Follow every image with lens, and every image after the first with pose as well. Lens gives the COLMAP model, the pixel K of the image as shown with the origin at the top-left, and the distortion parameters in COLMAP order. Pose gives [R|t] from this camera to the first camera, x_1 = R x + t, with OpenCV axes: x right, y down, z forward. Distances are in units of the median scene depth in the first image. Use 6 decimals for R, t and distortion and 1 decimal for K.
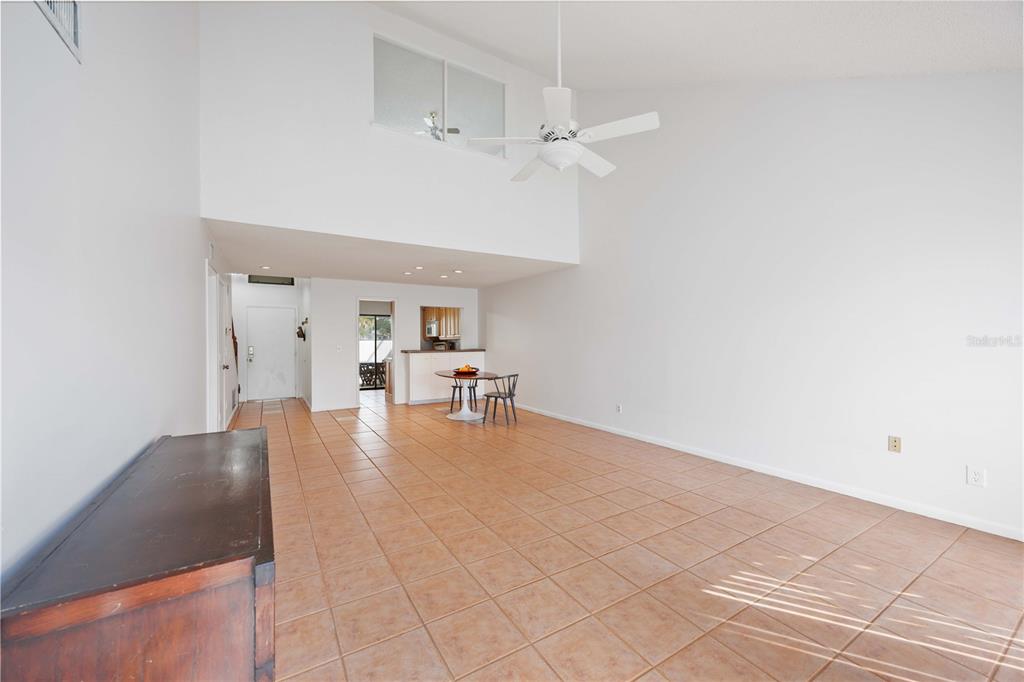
lens RADIAL K [[386.0, 0, 500.0], [0, 386.0, 342.9], [0, 0, 1]] dist [0.000606, 0.000034]
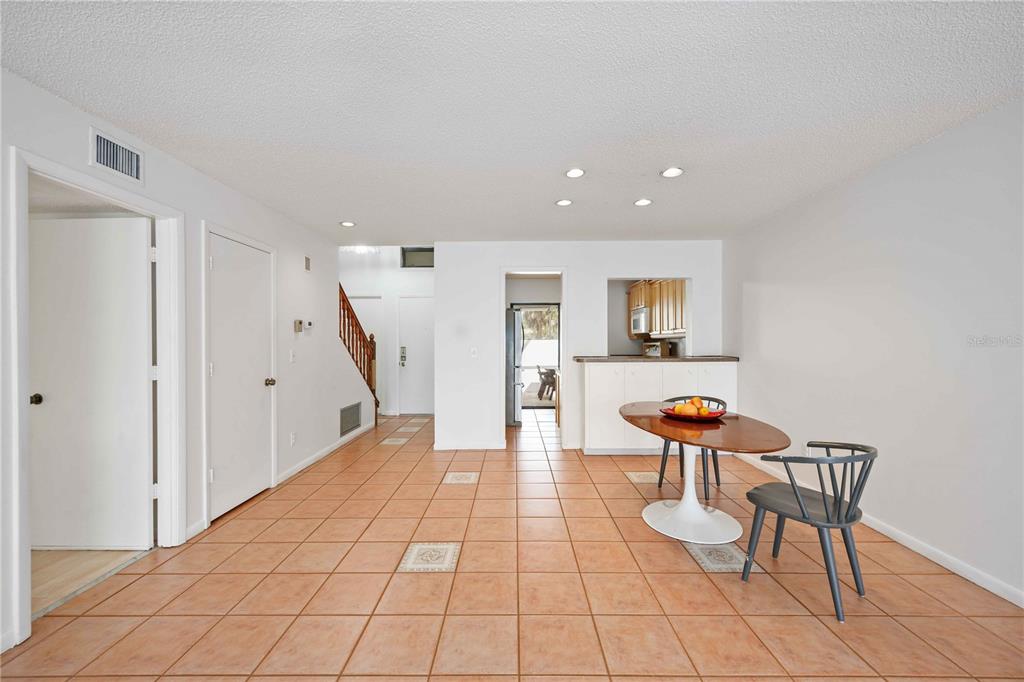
lens RADIAL K [[391.5, 0, 517.0], [0, 391.5, 343.8], [0, 0, 1]] dist [0.008675, 0.000159]
pose [[0.861604, 0.006580, -0.507538, -0.032469], [-0.004019, 0.999973, 0.006140, -0.003329], [0.507565, -0.003251, 0.861608, 0.481231]]
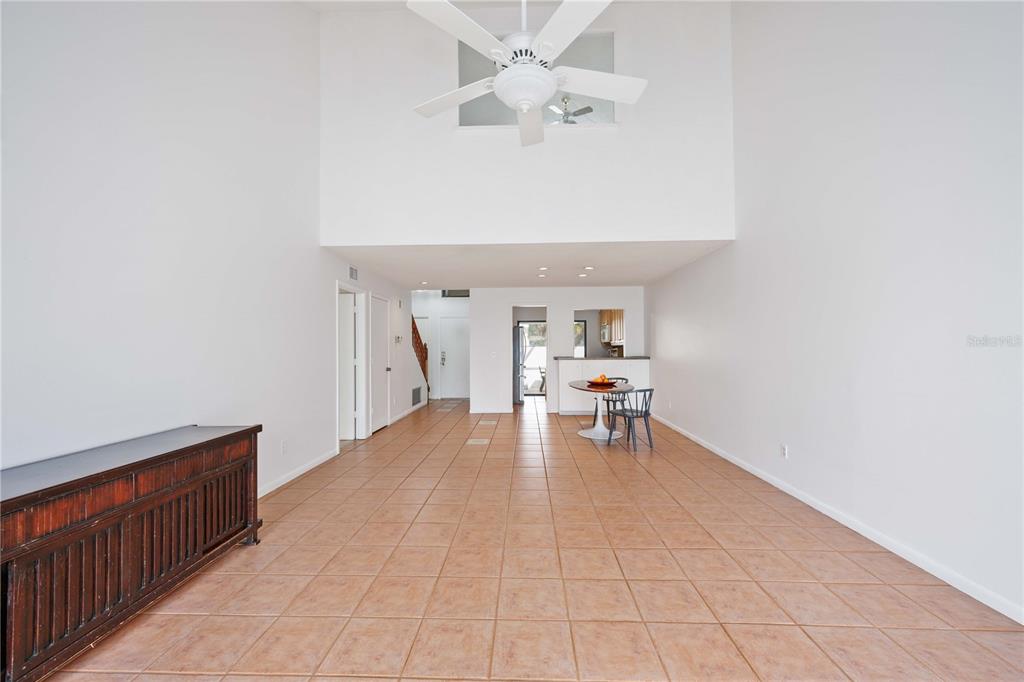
lens RADIAL K [[391.5, 0, 517.0], [0, 391.5, 343.8], [0, 0, 1]] dist [0.008675, 0.000159]
pose [[0.846764, -0.004961, -0.531945, 0.196979], [-0.001490, 0.999930, -0.011697, -0.001781], [0.531966, 0.010697, 0.846698, 0.137863]]
